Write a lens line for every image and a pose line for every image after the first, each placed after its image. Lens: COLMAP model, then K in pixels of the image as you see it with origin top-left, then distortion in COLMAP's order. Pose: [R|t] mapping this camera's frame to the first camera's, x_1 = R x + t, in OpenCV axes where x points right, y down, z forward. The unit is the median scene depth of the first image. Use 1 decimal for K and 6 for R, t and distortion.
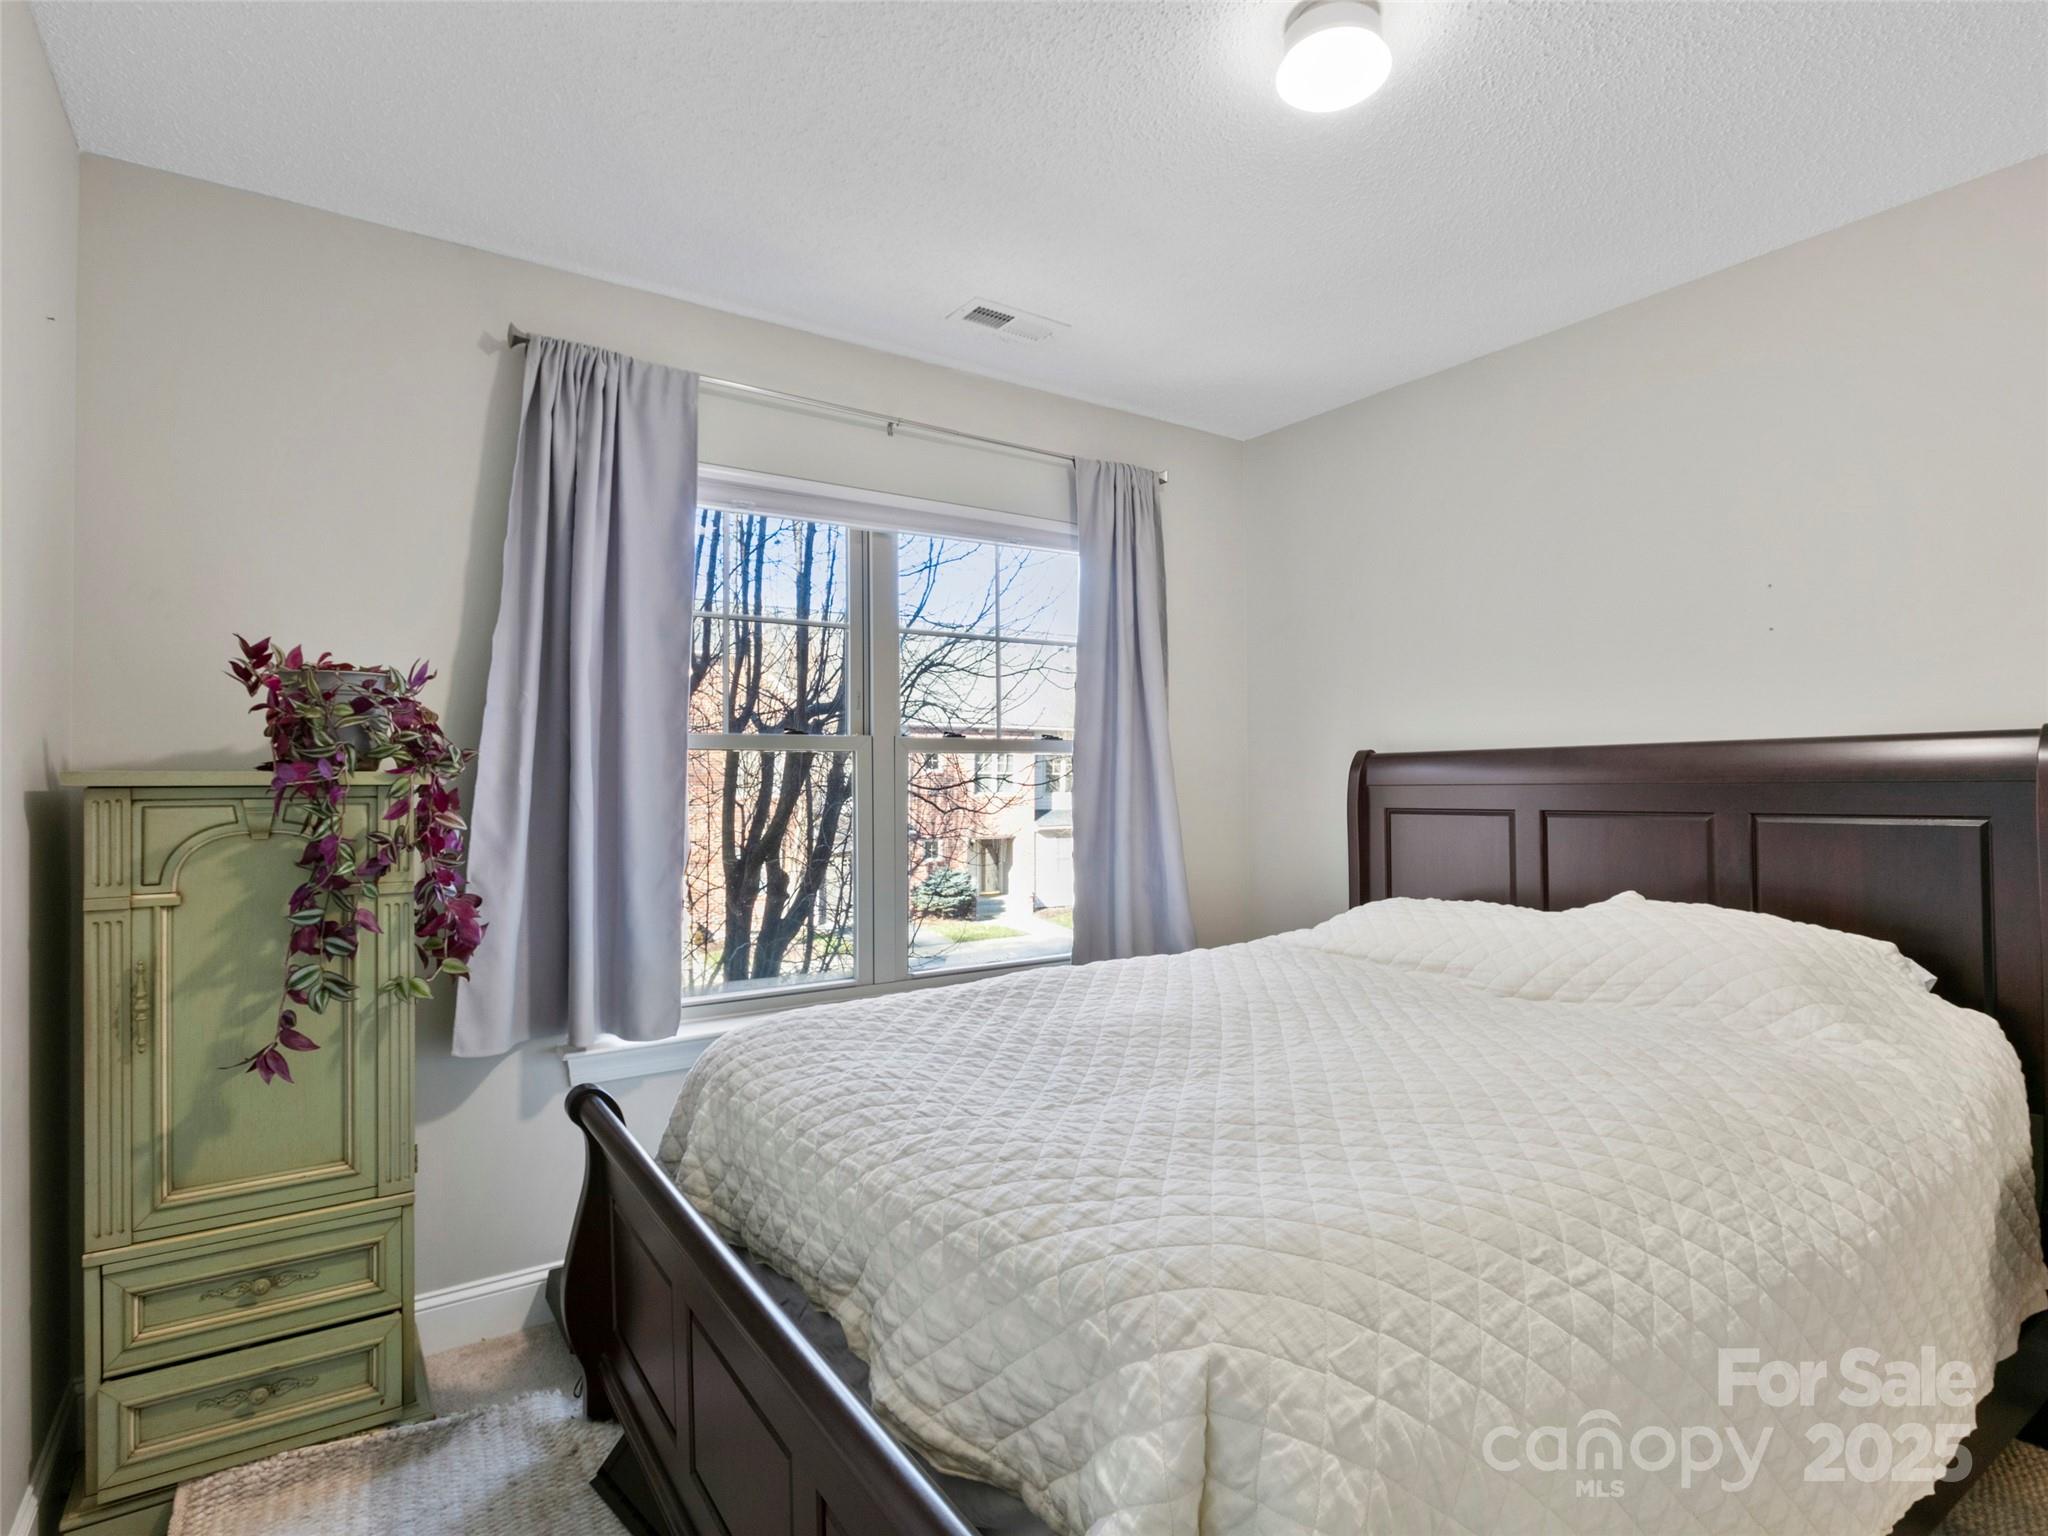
lens RADIAL K [[1049.2, 0, 1026.6], [0, 1049.2, 776.9], [0, 0, 1]] dist [0.004622, 0.000576]
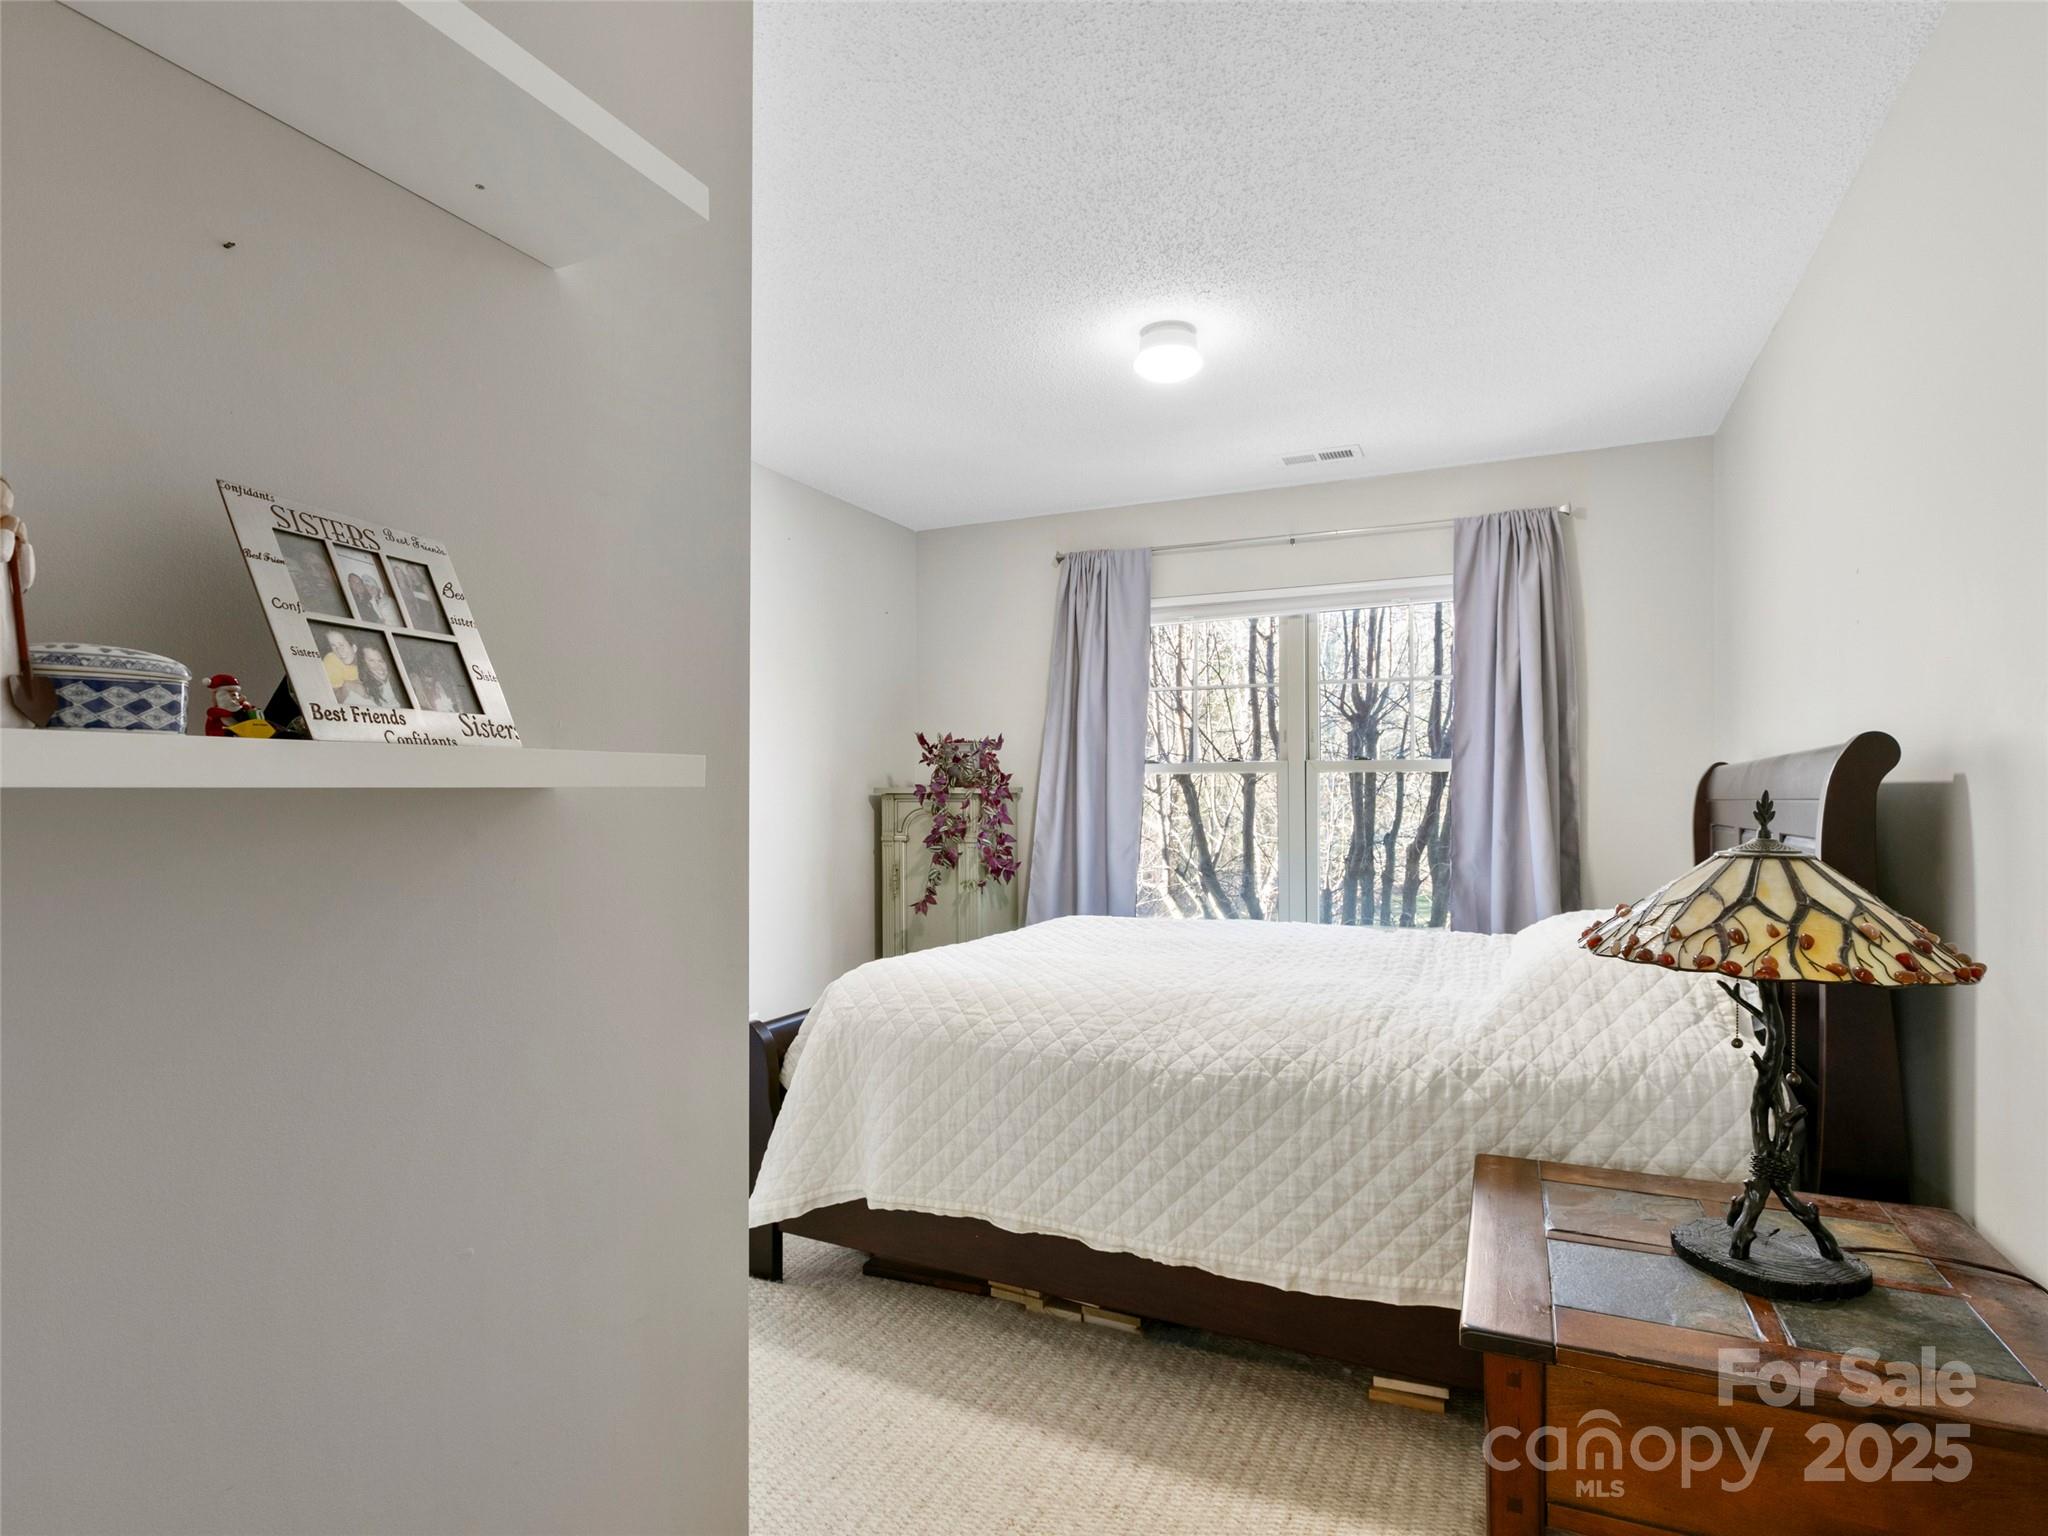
lens RADIAL K [[1049.2, 0, 1025.8], [0, 1049.2, 778.8], [0, 0, 1]] dist [0.004622, 0.000576]
pose [[0.514636, -0.000717, -0.857409, 1.394443], [0.000794, 1.000000, -0.000359, -0.022226], [0.857409, -0.000496, 0.514636, -0.036481]]
